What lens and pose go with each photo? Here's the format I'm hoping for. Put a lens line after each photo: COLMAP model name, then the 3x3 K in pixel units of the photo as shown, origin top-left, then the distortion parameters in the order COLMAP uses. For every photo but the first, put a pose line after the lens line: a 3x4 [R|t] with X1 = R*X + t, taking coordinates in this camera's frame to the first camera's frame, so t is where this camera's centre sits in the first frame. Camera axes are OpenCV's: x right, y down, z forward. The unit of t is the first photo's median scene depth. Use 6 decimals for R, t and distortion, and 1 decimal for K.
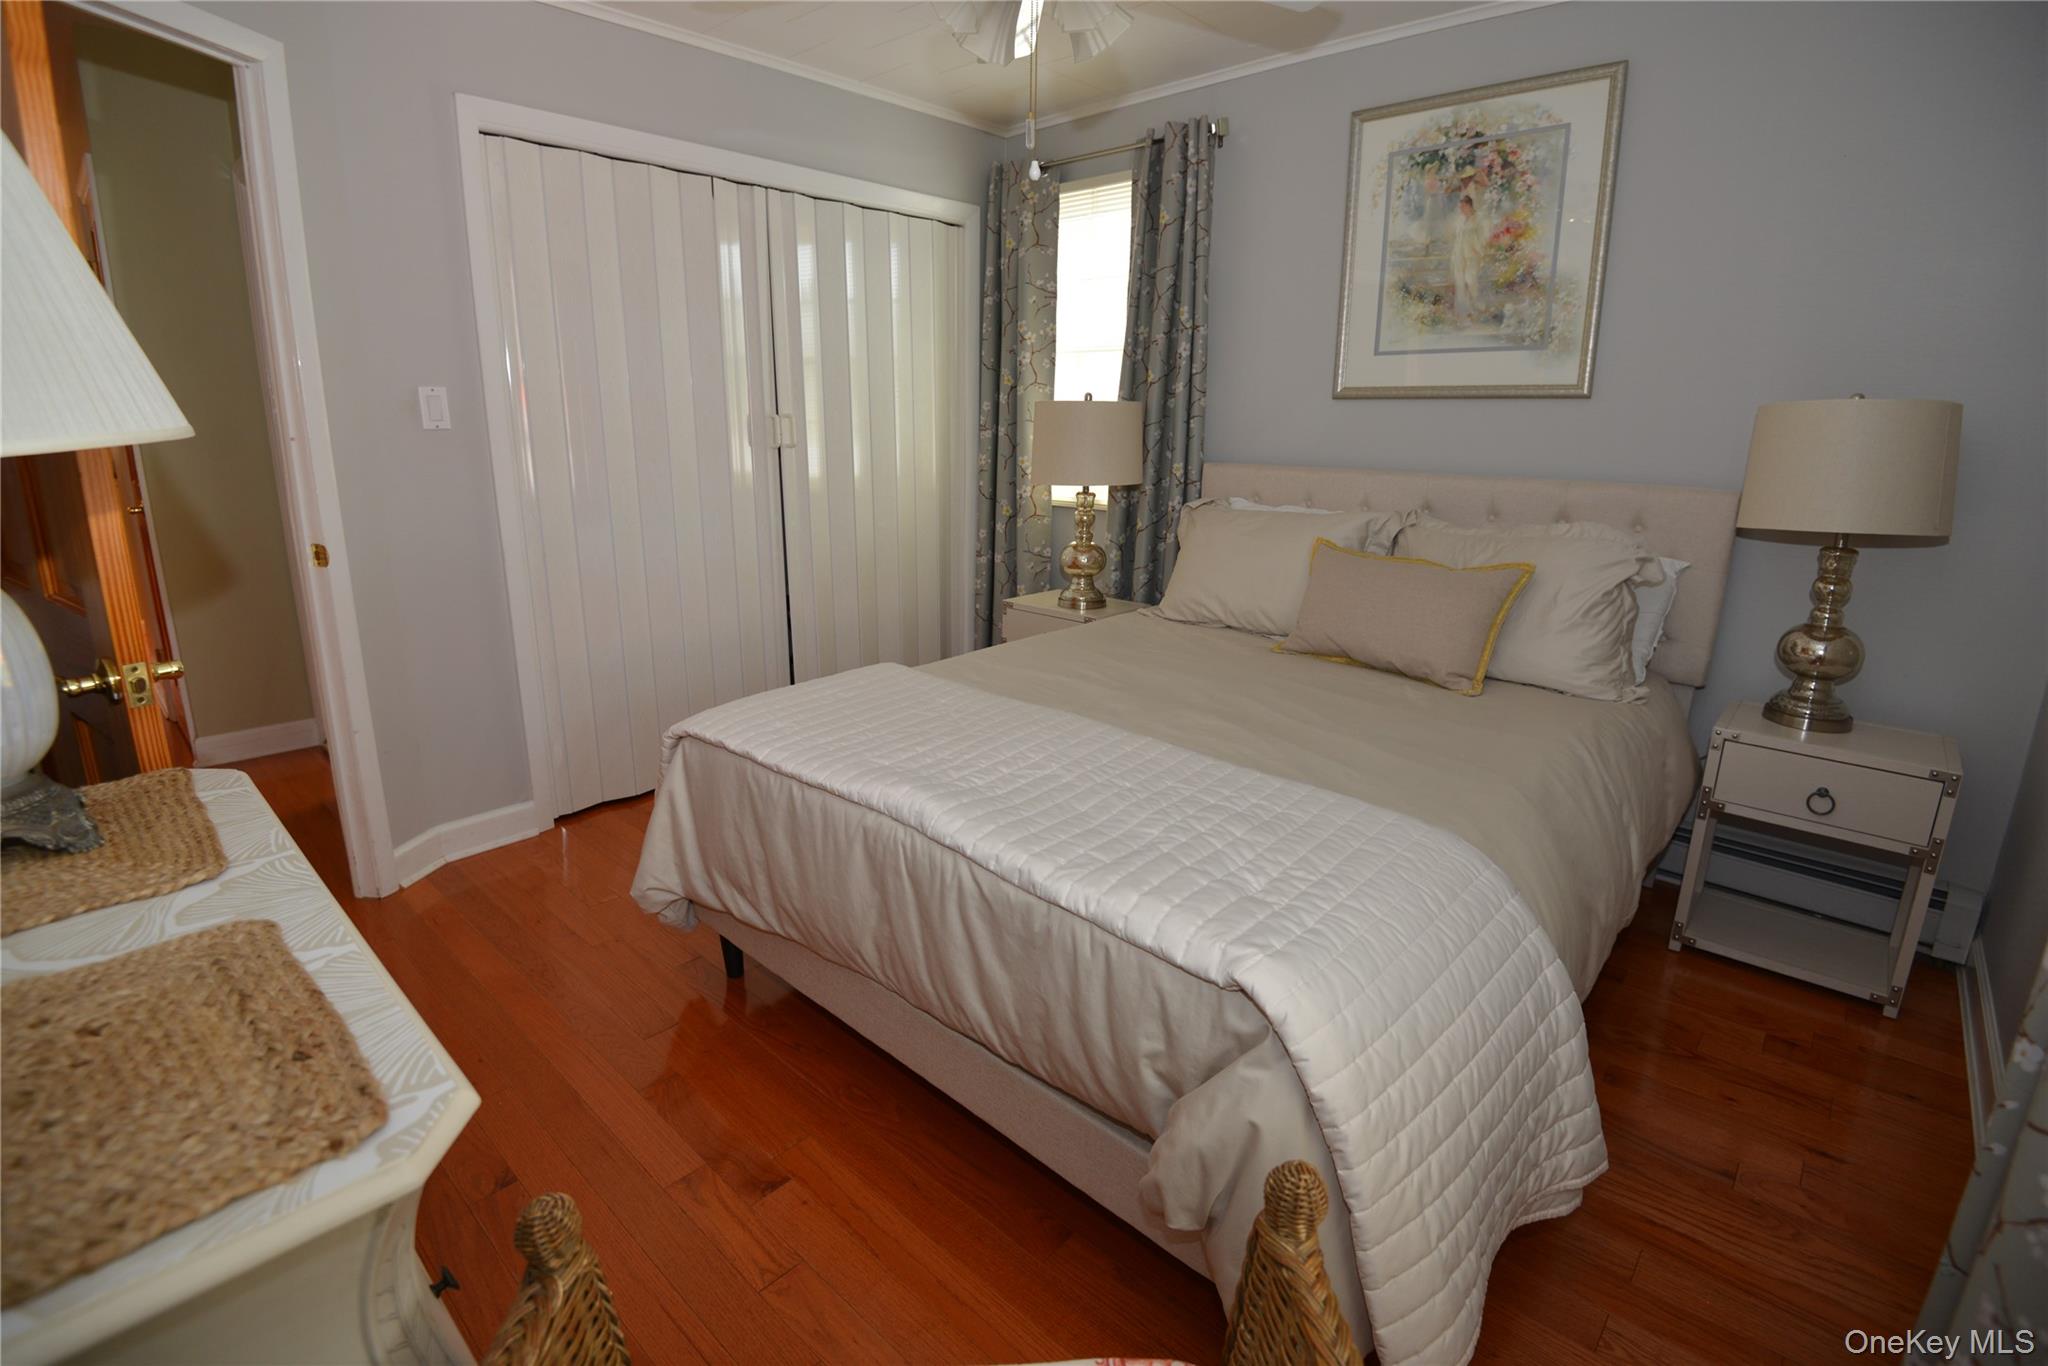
lens RADIAL K [[953.3, 0, 1022.2], [0, 953.3, 651.8], [0, 0, 1]] dist [-0.001394, -0.041343]
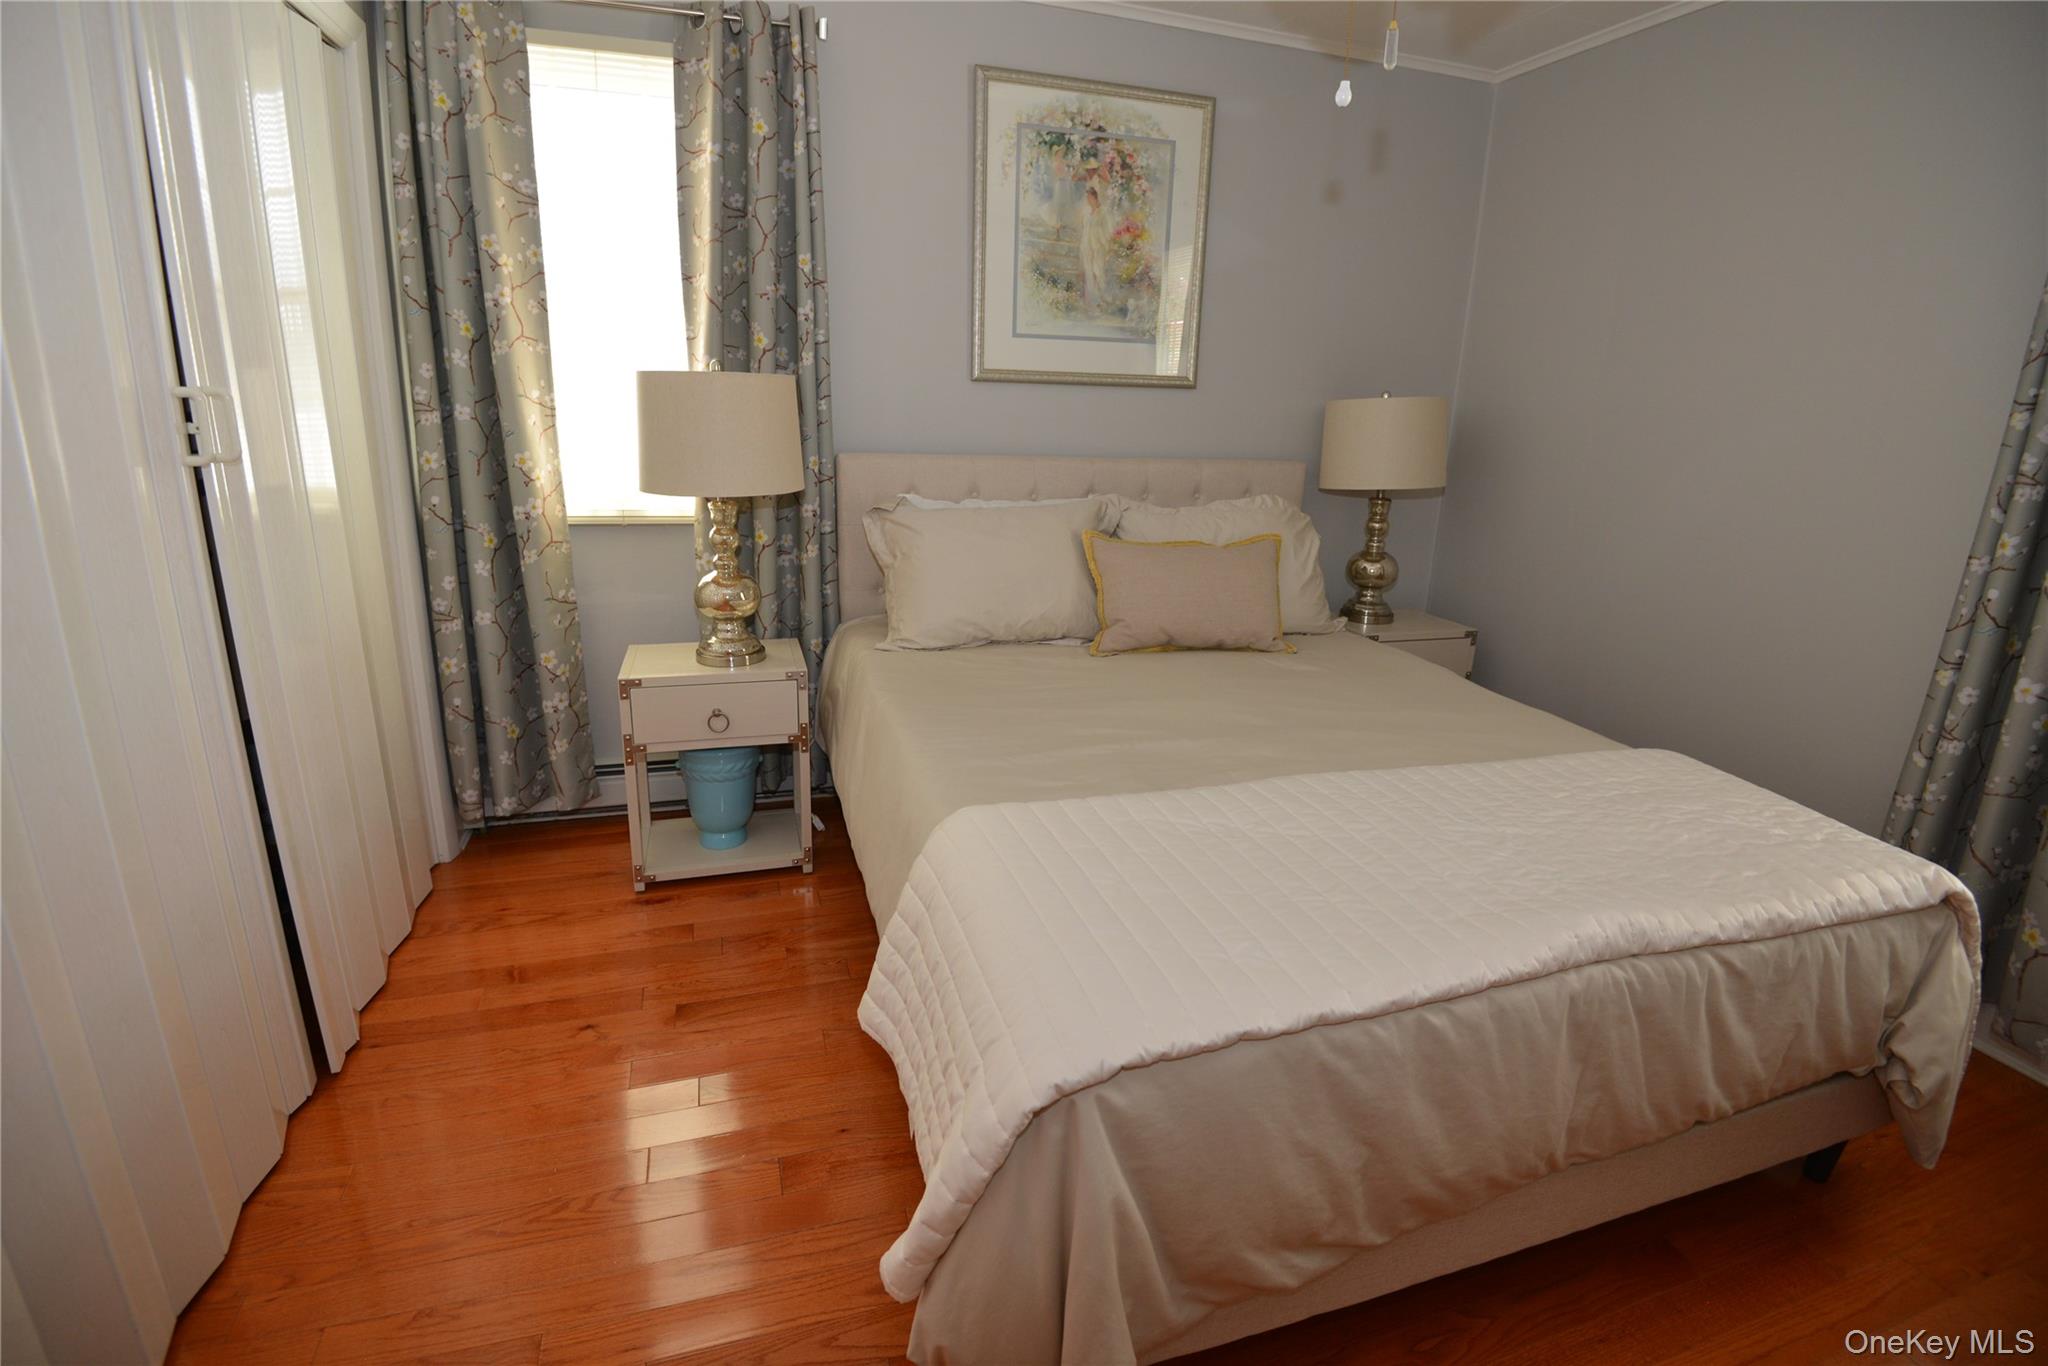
lens RADIAL K [[935.6, 0, 1026.5], [0, 935.6, 654.7], [0, 0, 1]] dist [-0.002670, -0.035962]
pose [[0.496835, -0.218944, 0.839773, -0.537499], [0.180891, 0.972526, 0.146534, -0.147262], [-0.848784, 0.079104, 0.522789, 0.566993]]
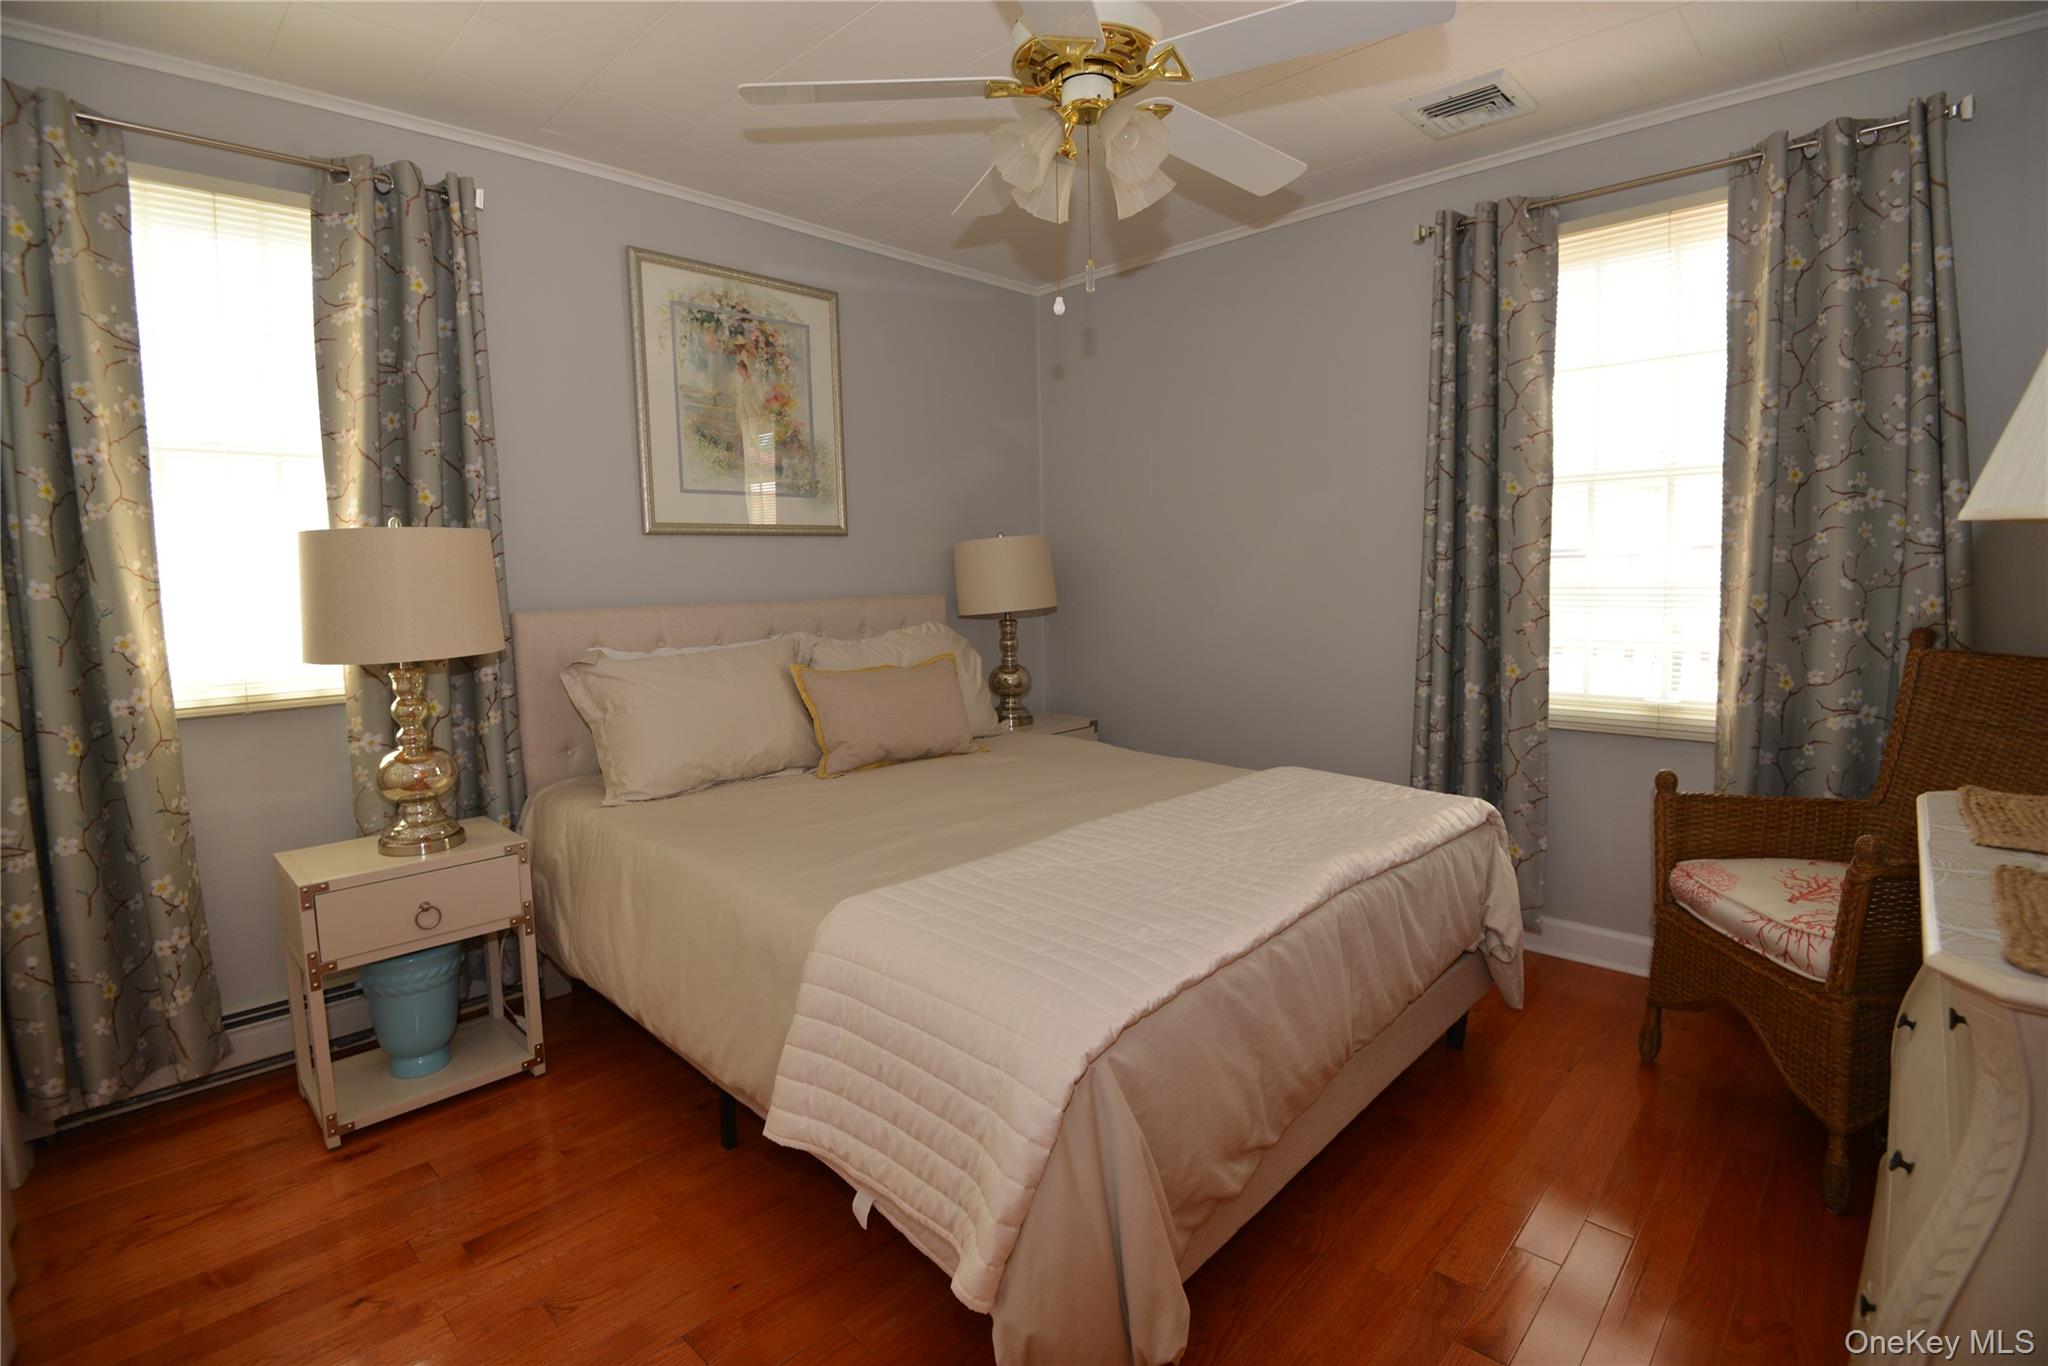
lens RADIAL K [[939.4, 0, 1023.2], [0, 939.4, 658.0], [0, 0, 1]] dist [-0.026500, -0.011431]
pose [[0.017803, -0.103472, 0.994473, -0.678101], [0.260111, 0.960863, 0.095318, -0.158343], [-0.965415, 0.256976, 0.044021, 0.716384]]
